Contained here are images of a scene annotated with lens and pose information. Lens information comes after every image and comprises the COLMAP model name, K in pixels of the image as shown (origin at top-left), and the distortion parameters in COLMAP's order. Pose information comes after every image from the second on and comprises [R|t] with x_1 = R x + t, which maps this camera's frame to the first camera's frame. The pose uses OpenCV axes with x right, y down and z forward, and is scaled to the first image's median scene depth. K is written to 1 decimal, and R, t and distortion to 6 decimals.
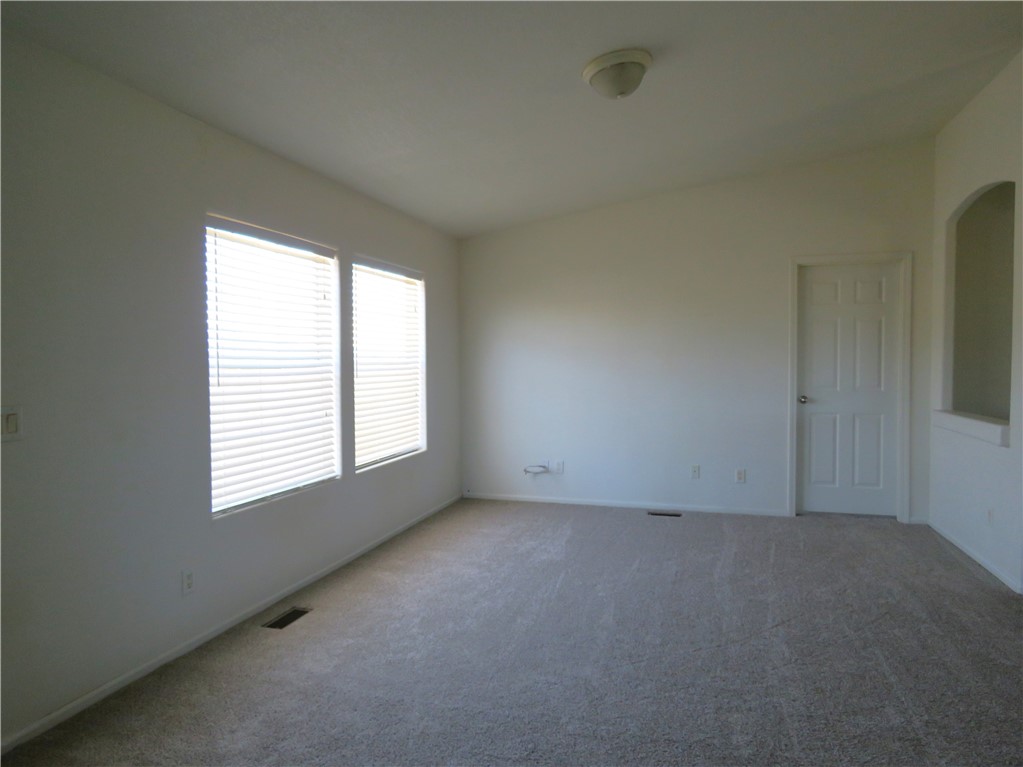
lens RADIAL K [[670.6, 0, 511.5], [0, 670.6, 383.5], [0, 0, 1]] dist [0.001422, -0.001377]
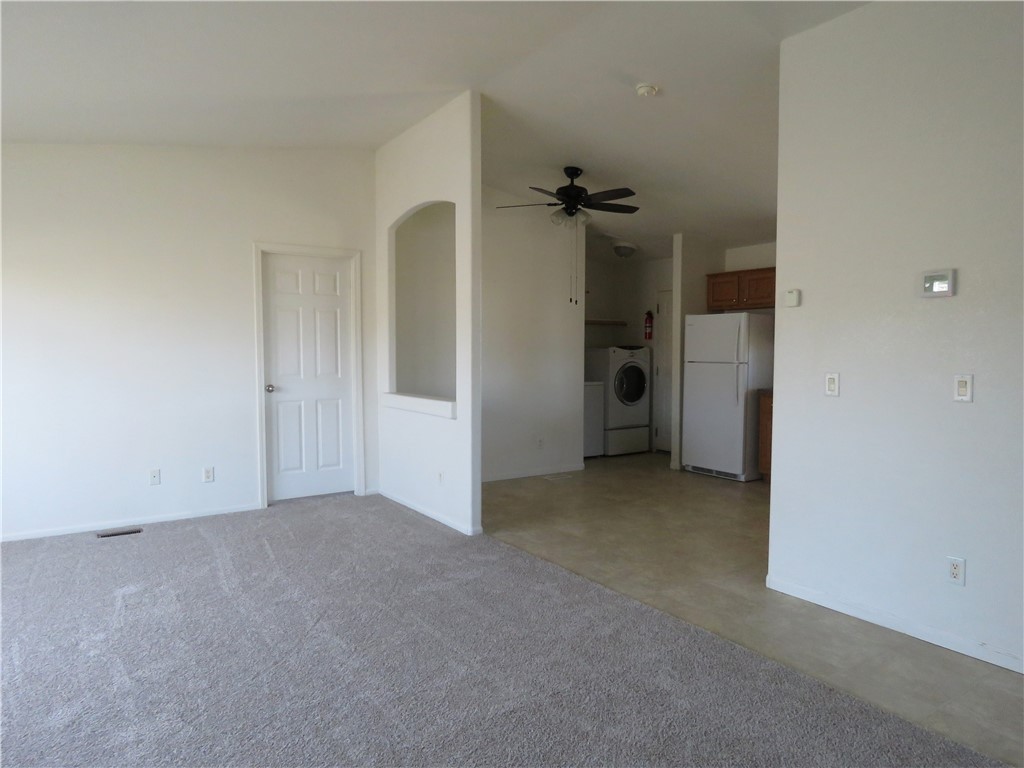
lens RADIAL K [[659.0, 0, 512.0], [0, 659.0, 384.0], [0, 0, 1]] dist [-0.004319, -0.000489]
pose [[0.633792, -0.034756, 0.772722, -0.114182], [0.024775, 0.999390, 0.024630, 0.003173], [-0.773107, 0.003534, 0.634266, 0.141572]]
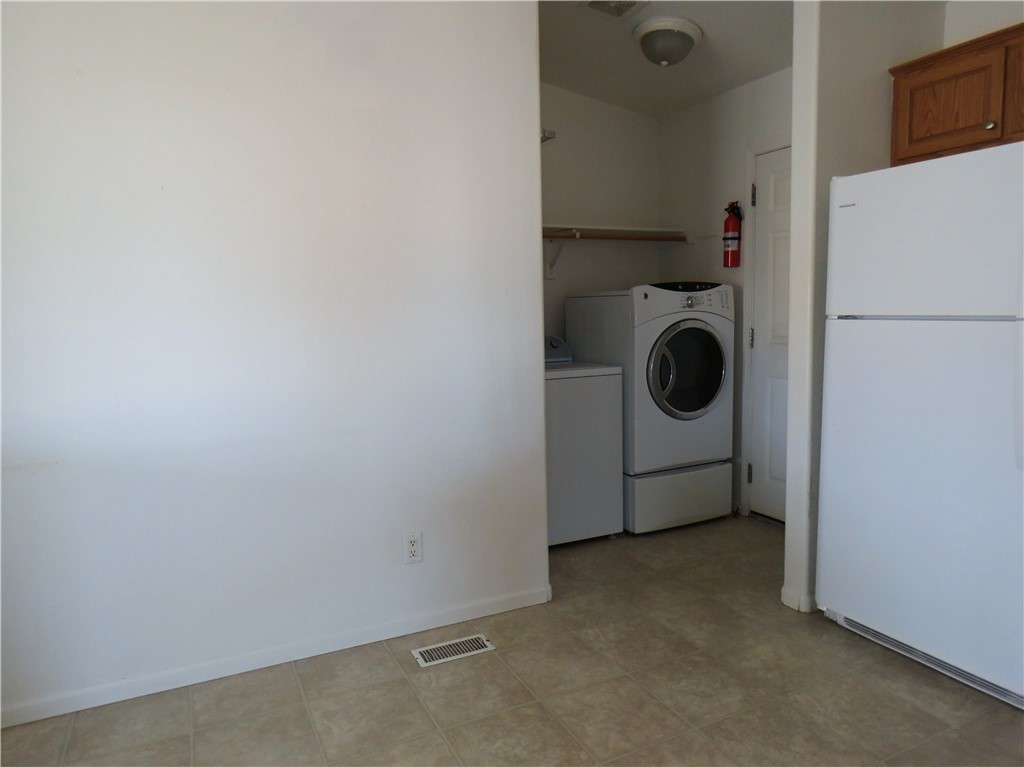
lens RADIAL K [[676.6, 0, 512.0], [0, 676.6, 383.5], [0, 0, 1]] dist [-0.003449, -0.002452]
pose [[0.735957, -0.089455, 0.671093, 0.911275], [0.046560, 0.995573, 0.081646, -0.005258], [-0.675426, -0.028842, 0.736864, 0.640618]]
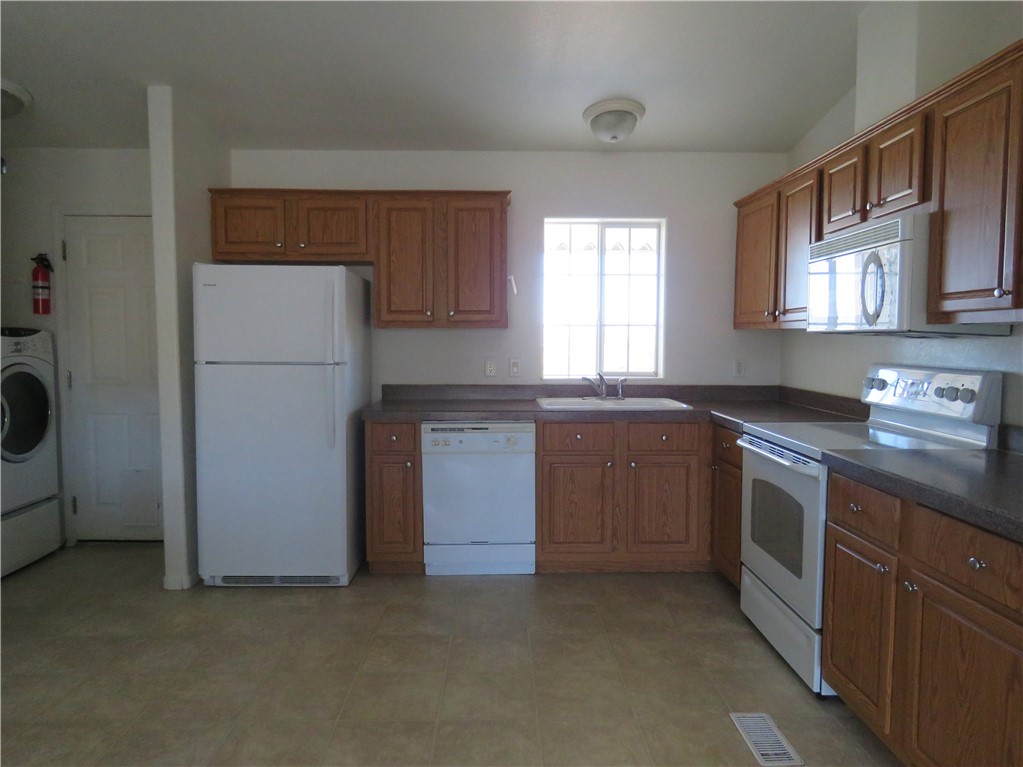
lens RADIAL K [[670.6, 0, 511.5], [0, 670.6, 383.5], [0, 0, 1]] dist [0.001422, -0.001377]
pose [[-0.308728, -0.061781, 0.949142, 0.615389], [0.031107, 0.996699, 0.074995, -0.026836], [-0.950641, 0.052678, -0.305787, 0.787557]]
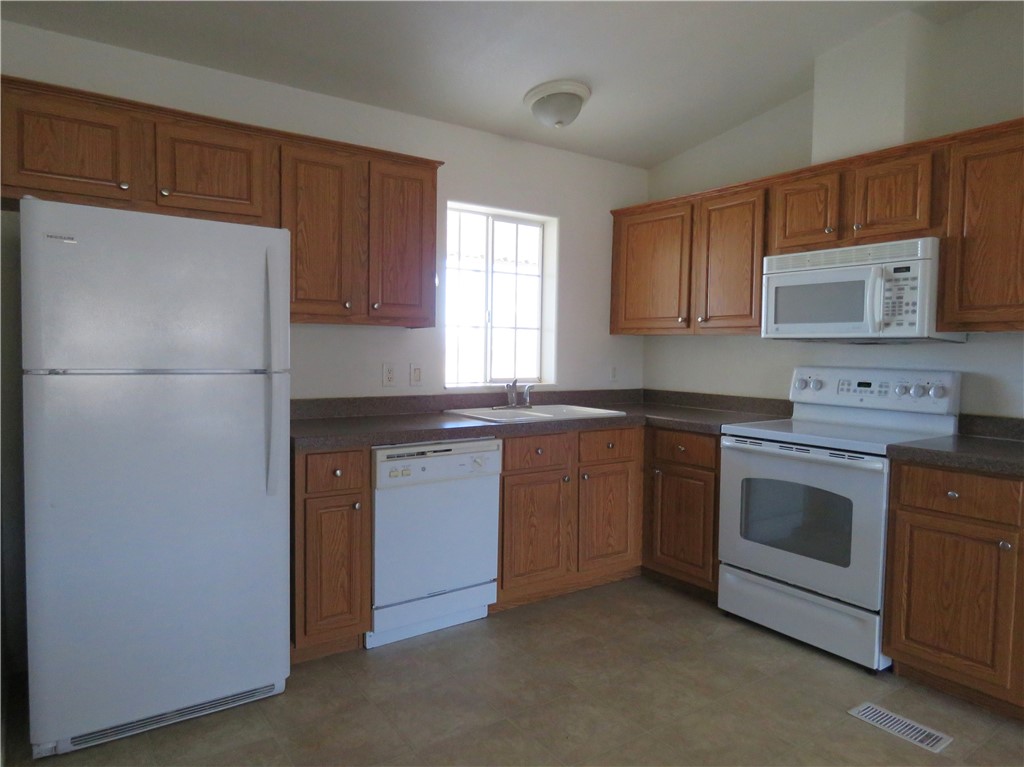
lens RADIAL K [[659.0, 0, 512.0], [0, 659.0, 383.5], [0, 0, 1]] dist [-0.004319, -0.000489]
pose [[-0.786917, -0.039708, 0.615779, 0.985631], [0.009501, 0.997029, 0.076434, -0.026143], [-0.616985, 0.065998, -0.784203, 1.062495]]
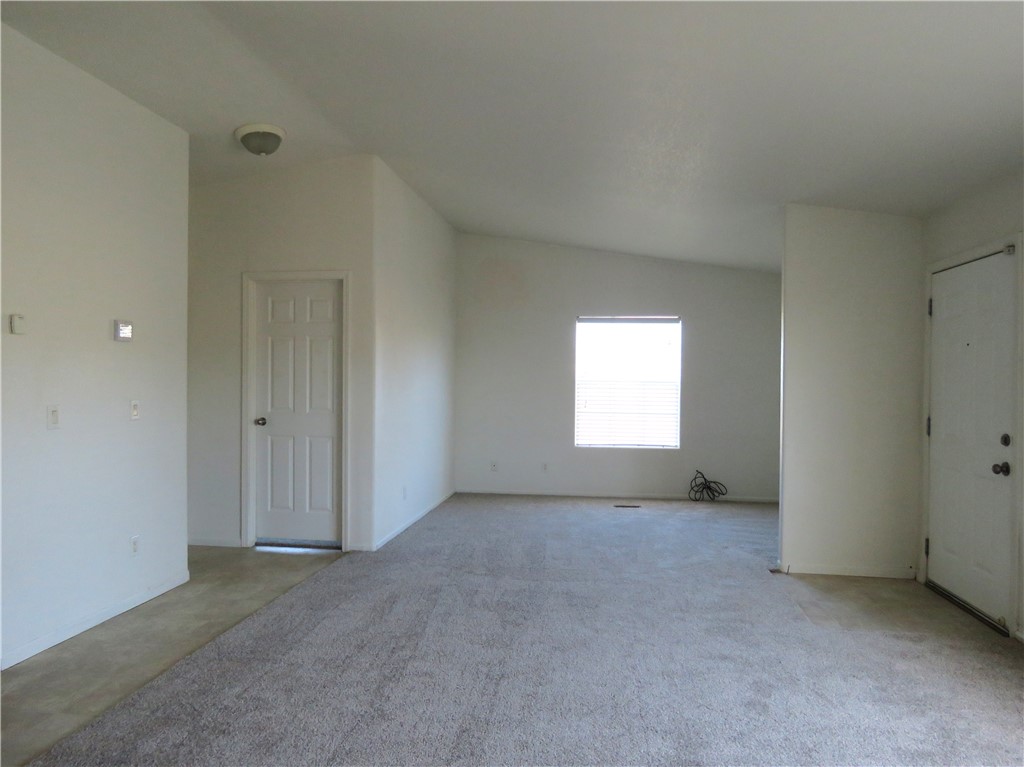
lens RADIAL K [[668.9, 0, 512.0], [0, 668.9, 383.5], [0, 0, 1]] dist [-0.004265, -0.001028]
pose [[-0.989369, 0.001118, -0.145422, 0.337542], [-0.005505, 0.998966, 0.045132, -0.048166], [0.145322, 0.045452, -0.988340, 1.261123]]
